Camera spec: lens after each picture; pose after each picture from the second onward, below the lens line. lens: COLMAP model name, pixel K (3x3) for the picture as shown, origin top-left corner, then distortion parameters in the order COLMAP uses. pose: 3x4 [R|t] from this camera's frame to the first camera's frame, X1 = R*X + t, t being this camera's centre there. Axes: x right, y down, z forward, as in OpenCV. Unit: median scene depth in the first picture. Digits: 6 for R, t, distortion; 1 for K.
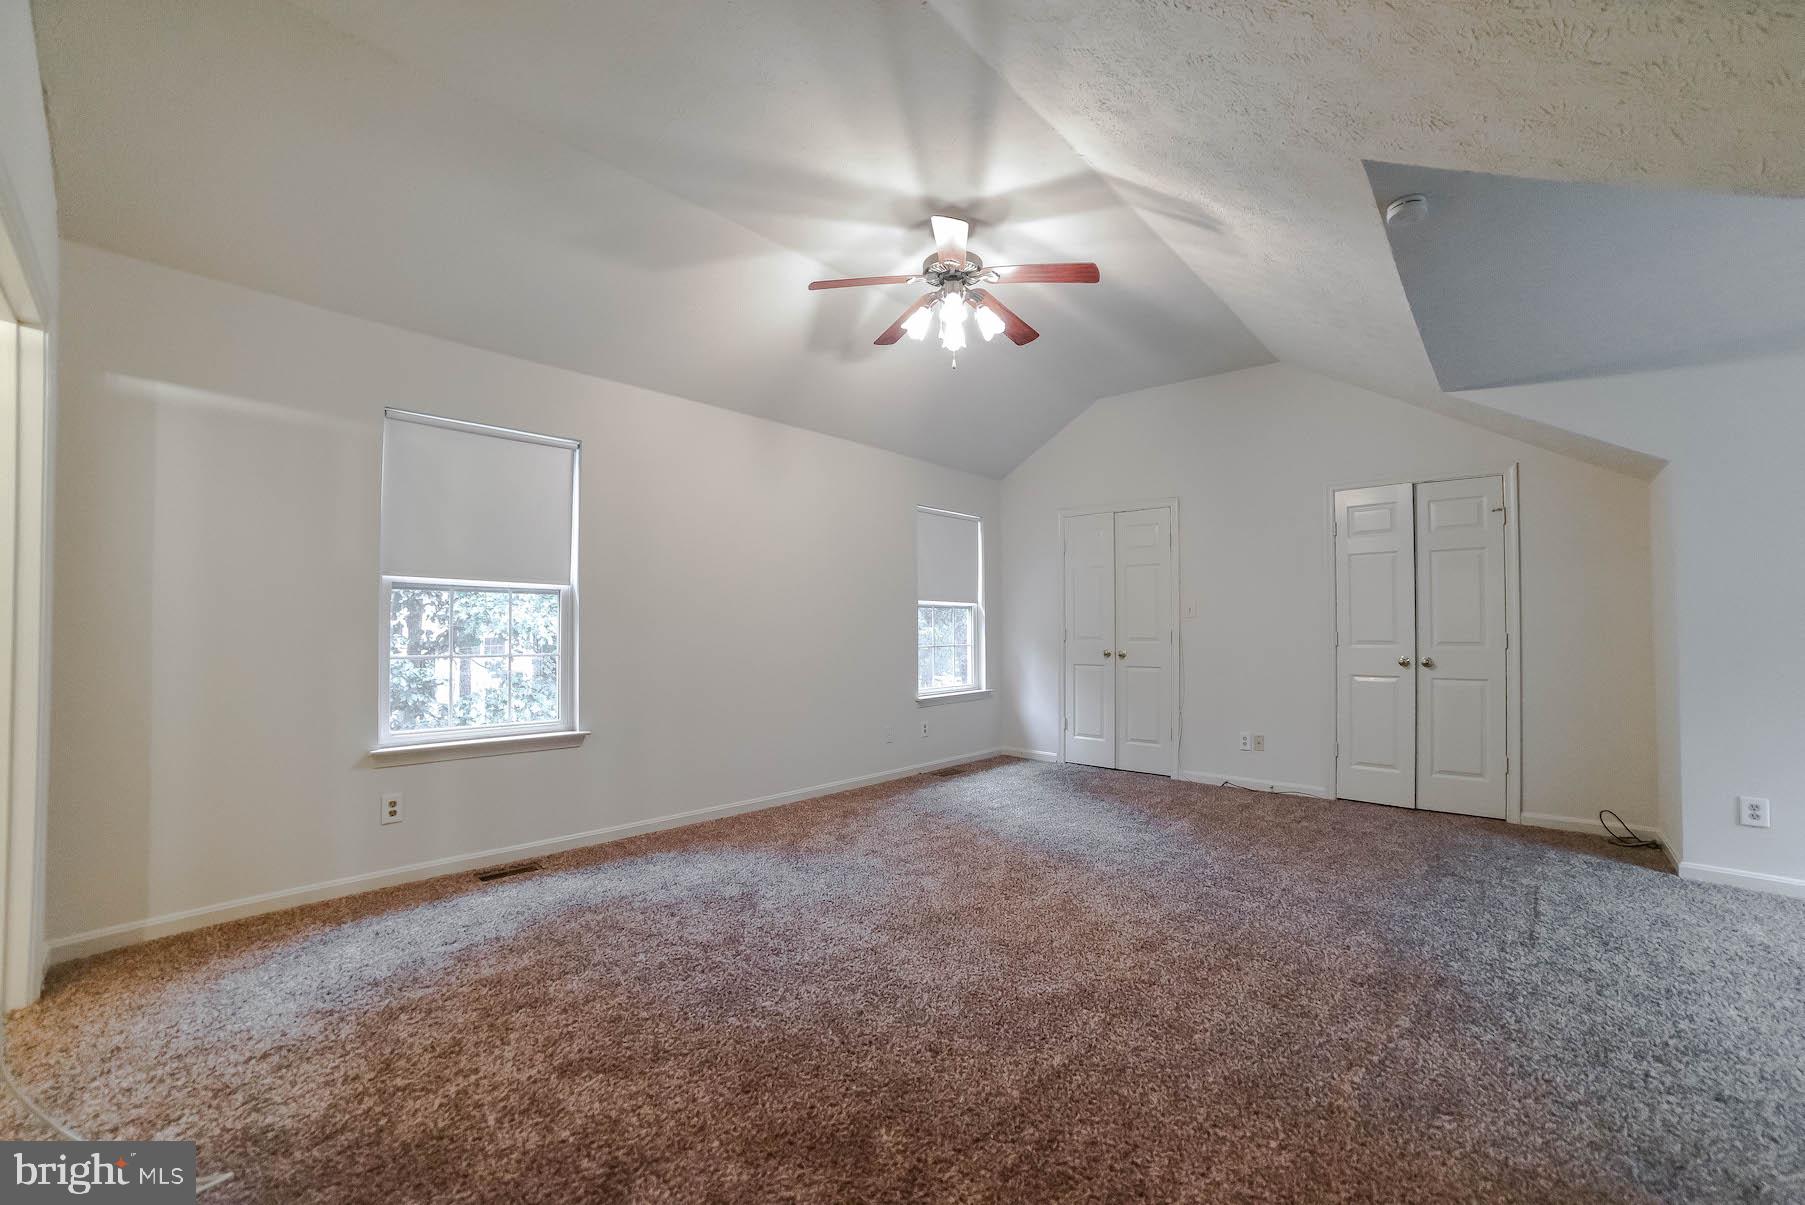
lens RADIAL K [[733.8, 0, 913.5], [0, 733.8, 628.9], [0, 0, 1]] dist [-0.106960, 0.039645]
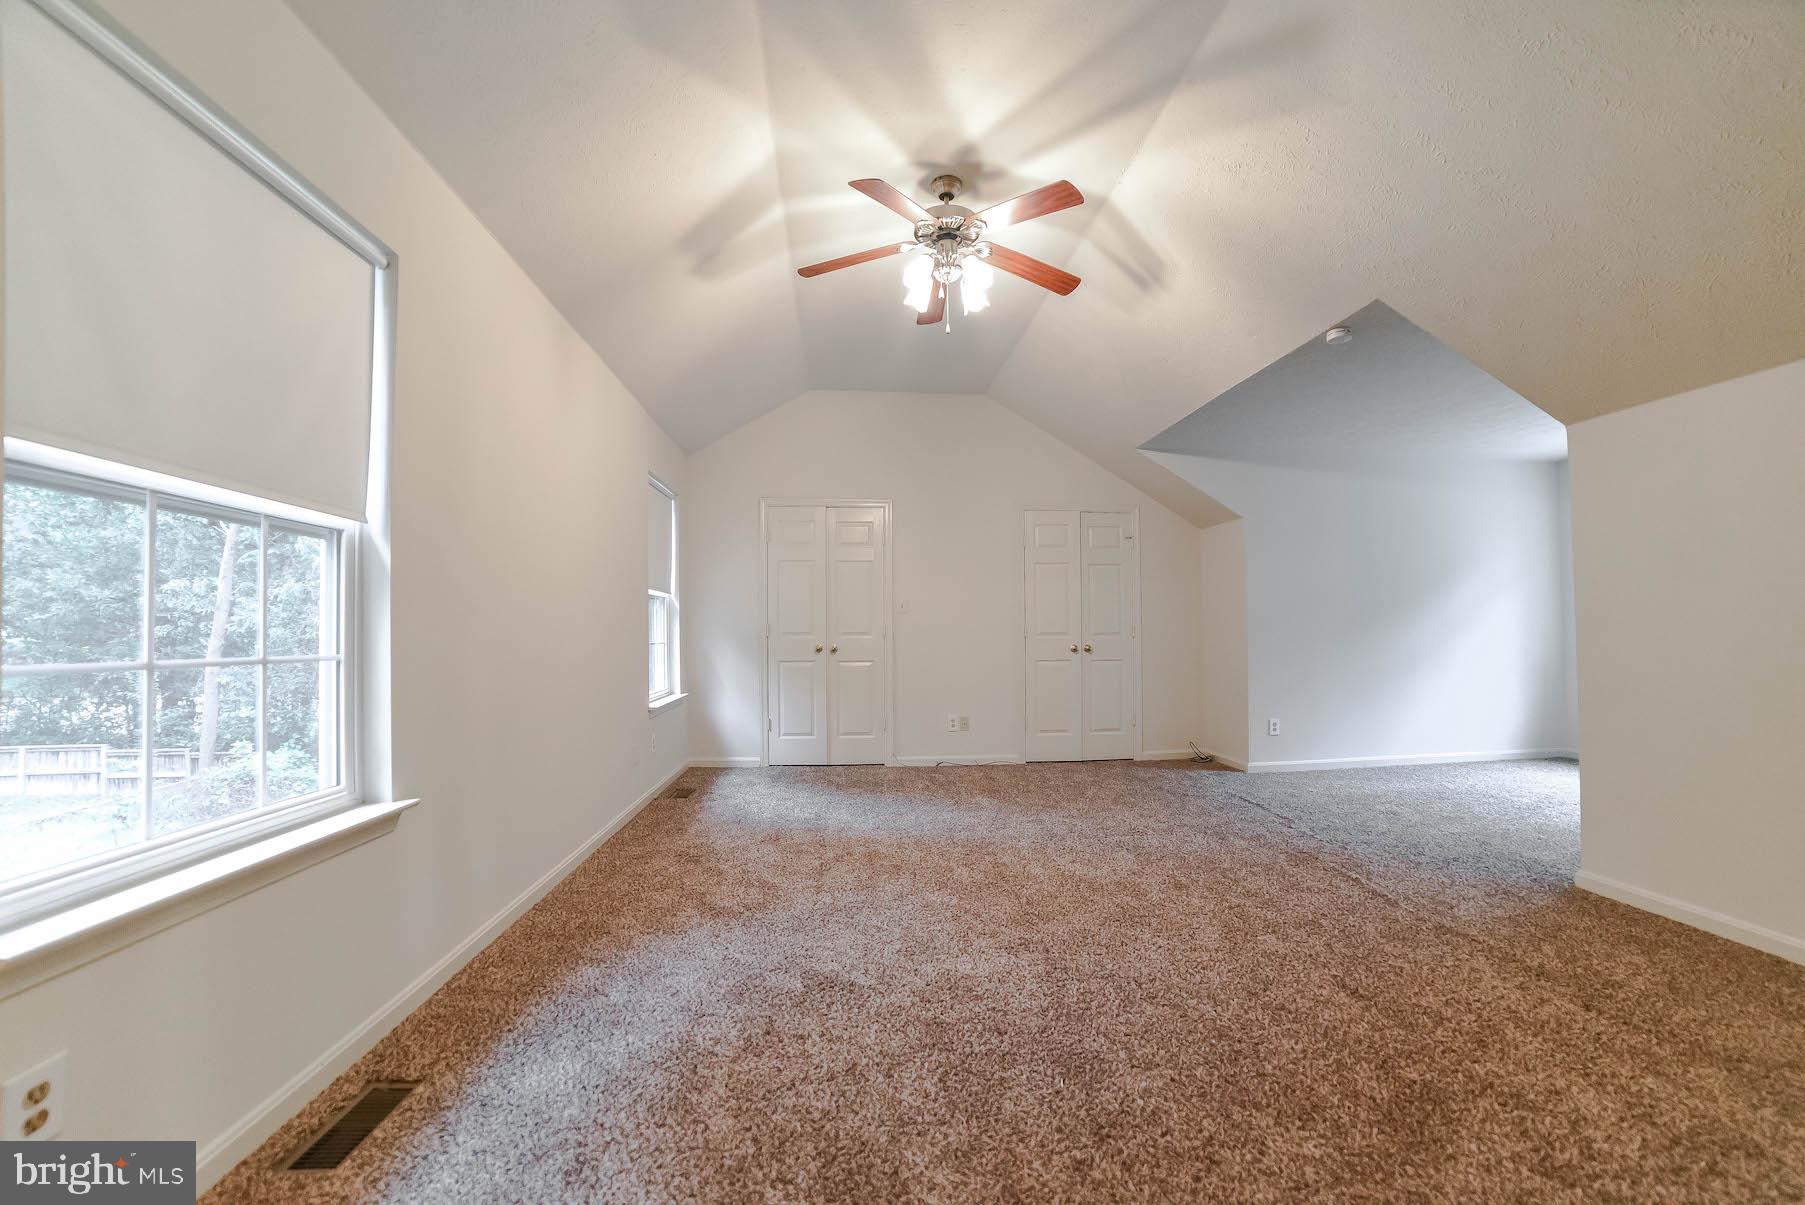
lens RADIAL K [[733.8, 0, 913.5], [0, 733.8, 628.9], [0, 0, 1]] dist [-0.106960, 0.039645]
pose [[0.675633, 0.000654, 0.737238, -0.585326], [0.005555, 0.999967, -0.005978, 0.020761], [-0.737217, 0.008134, 0.675607, 0.369512]]
